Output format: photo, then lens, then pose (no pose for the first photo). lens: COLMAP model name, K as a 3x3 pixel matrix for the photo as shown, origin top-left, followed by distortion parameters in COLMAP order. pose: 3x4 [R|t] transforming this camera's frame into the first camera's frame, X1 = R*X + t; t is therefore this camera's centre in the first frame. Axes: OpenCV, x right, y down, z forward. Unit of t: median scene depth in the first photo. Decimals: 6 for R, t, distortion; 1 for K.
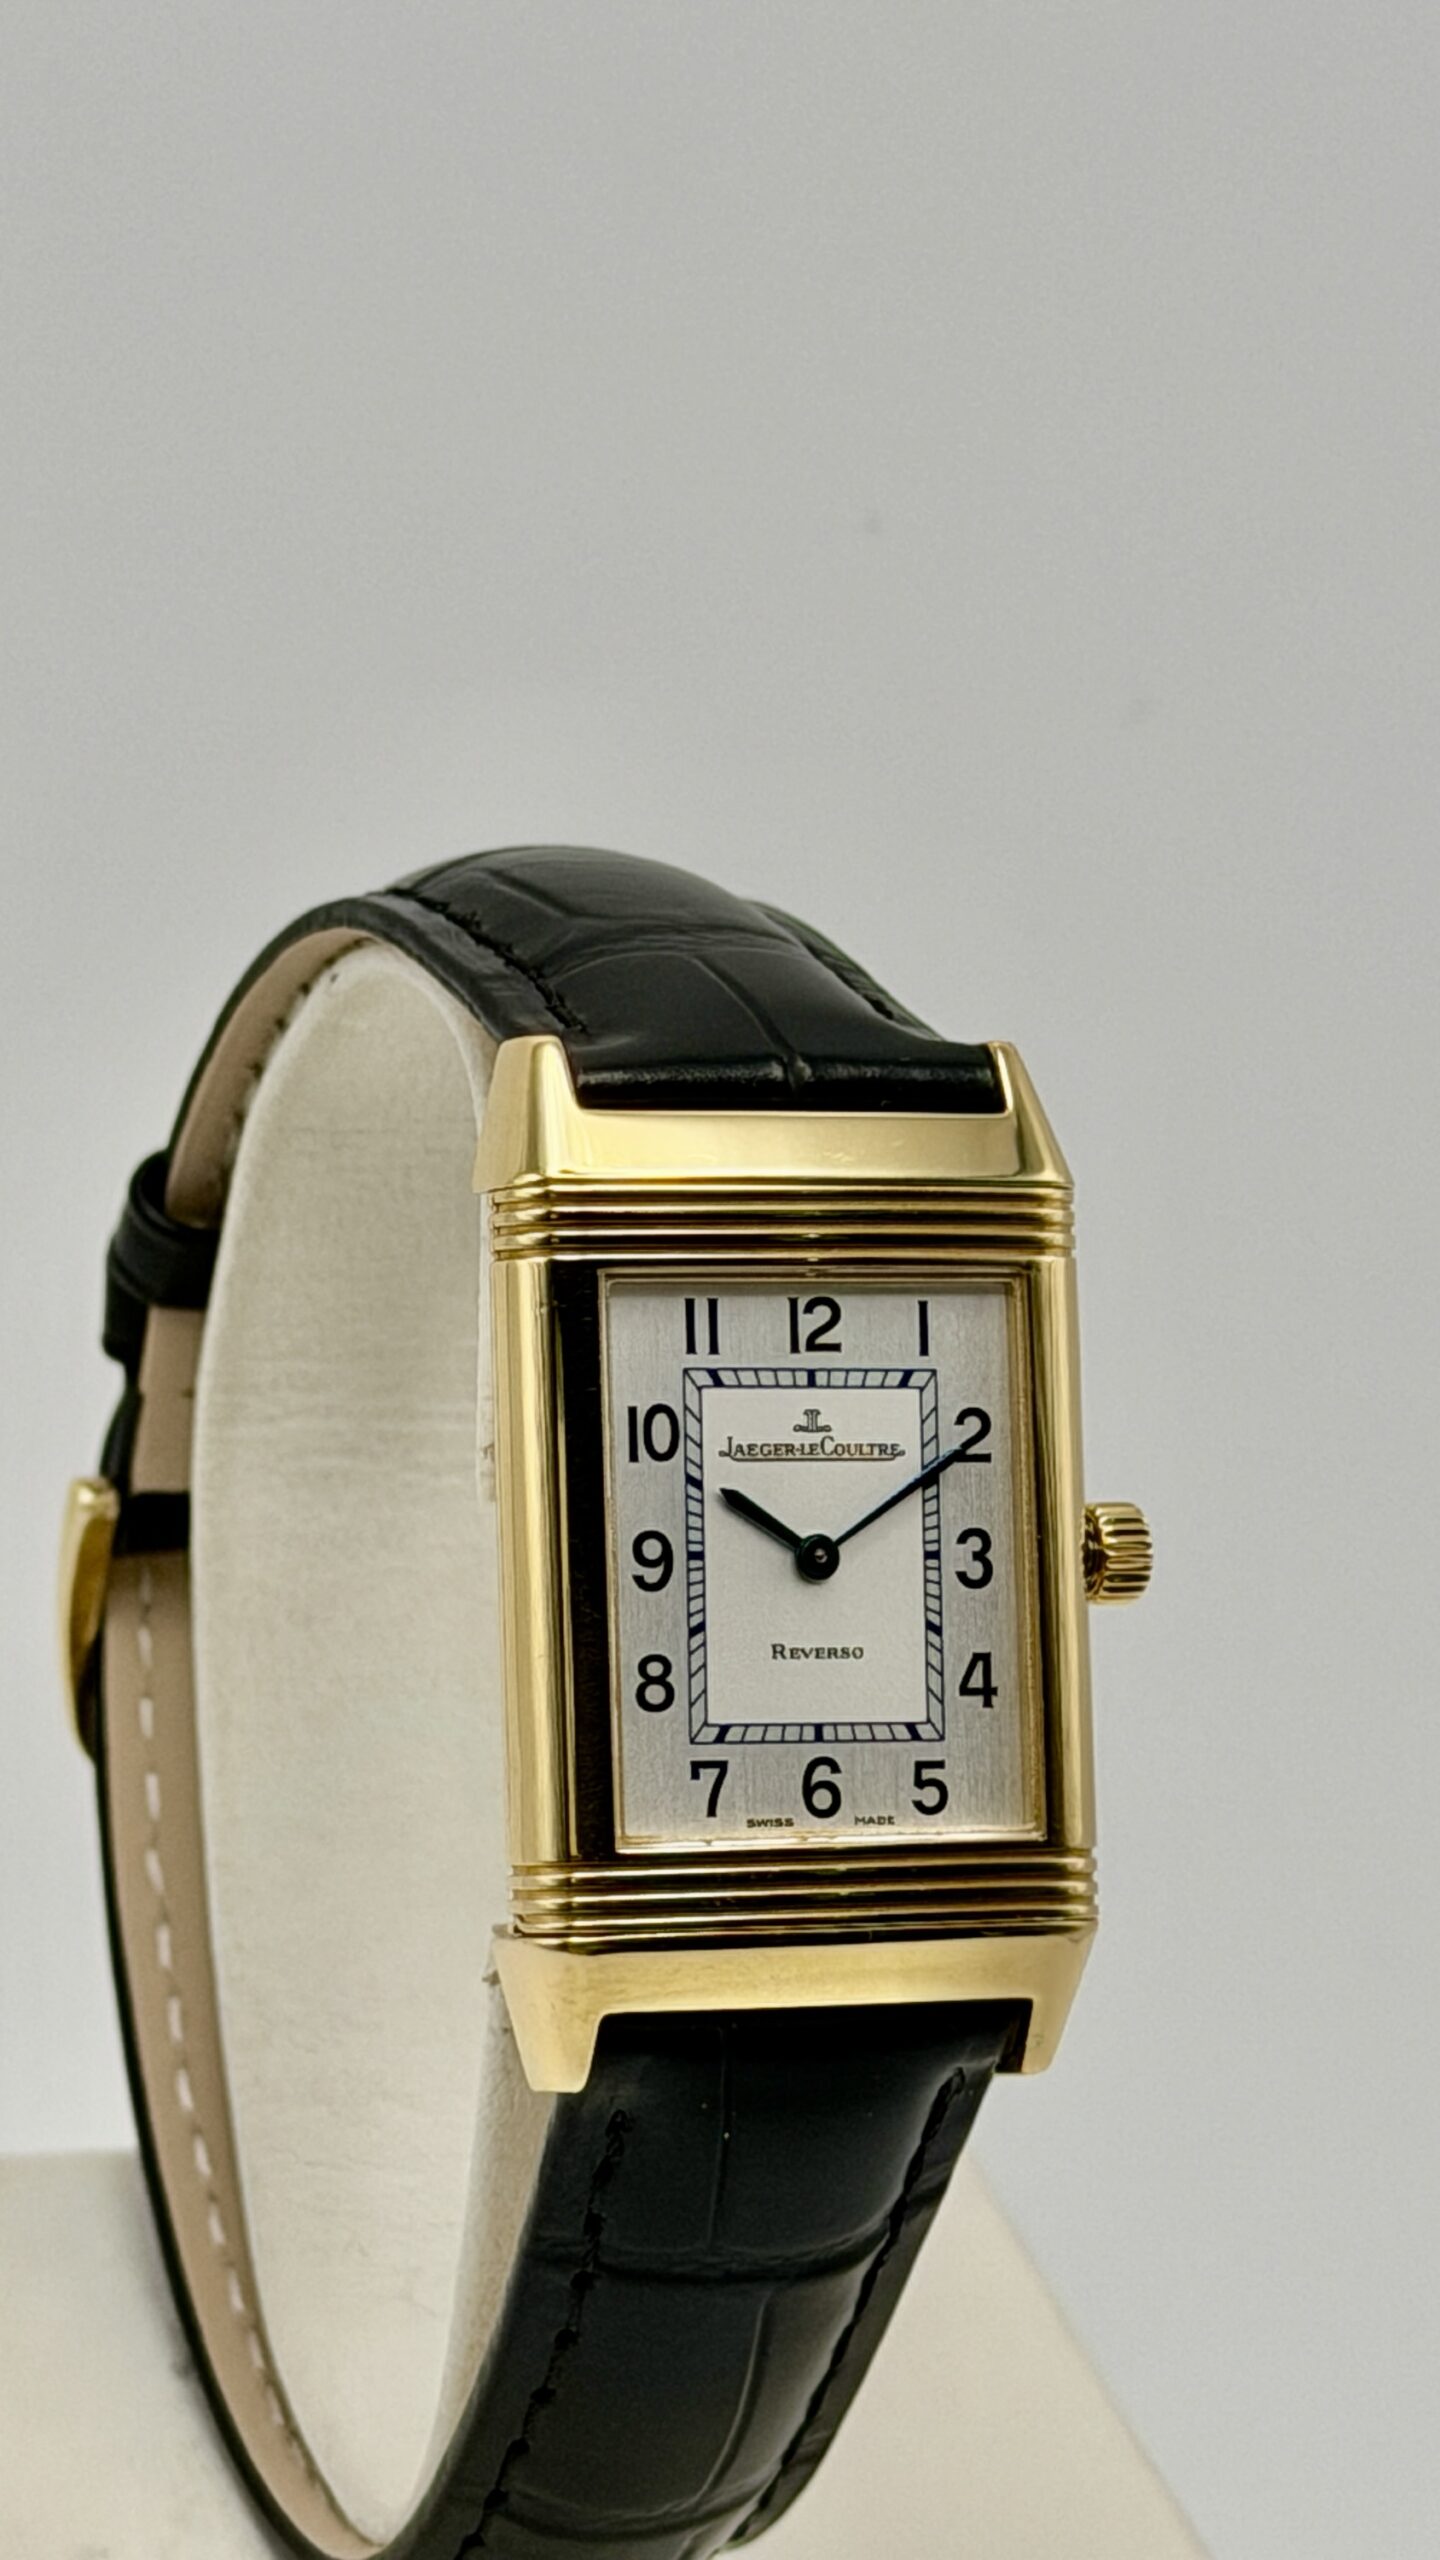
lens RADIAL K [[8530.2, 0, 720.0], [0, 8530.2, 1280.0], [0, 0, 1]] dist [0.071142, 1.425902]
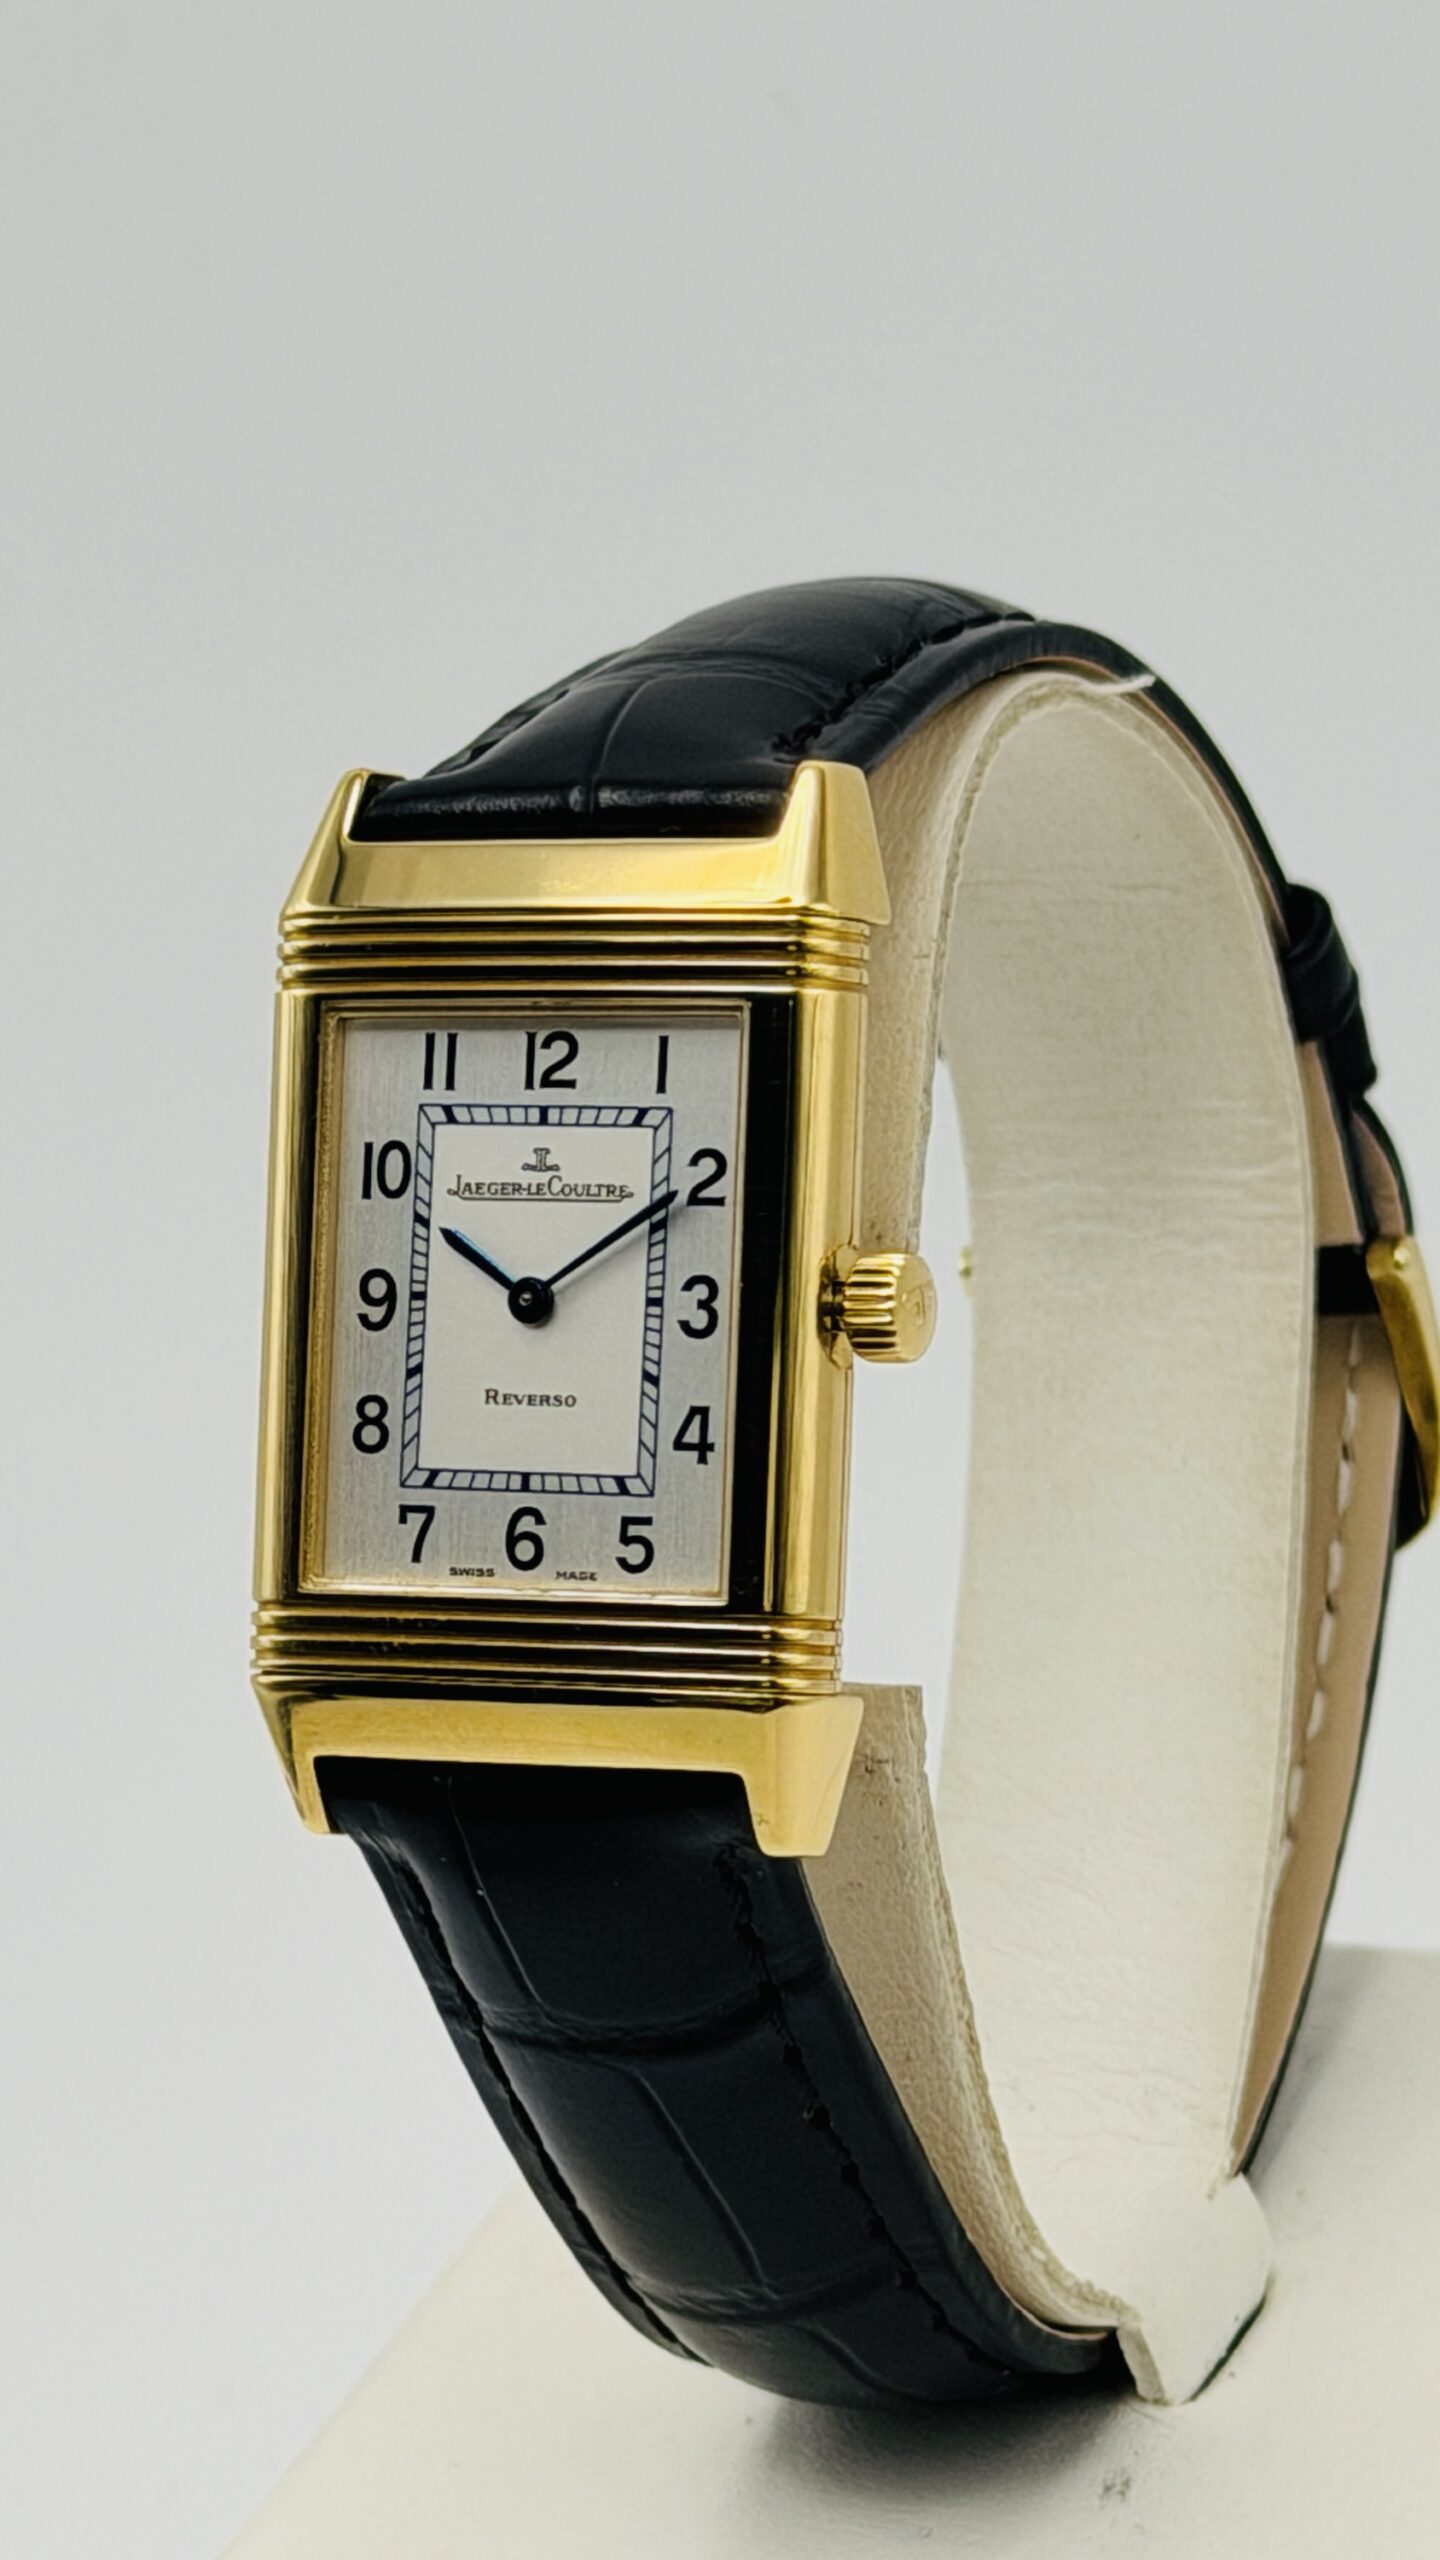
lens RADIAL K [[8530.2, 0, 720.0], [0, 8530.2, 1280.0], [0, 0, 1]] dist [0.071142, 1.425902]
pose [[0.674408, 0.015709, -0.738191, 0.737602], [-0.009339, 0.999875, 0.012745, 0.017645], [0.738299, -0.001701, 0.674471, 0.364014]]
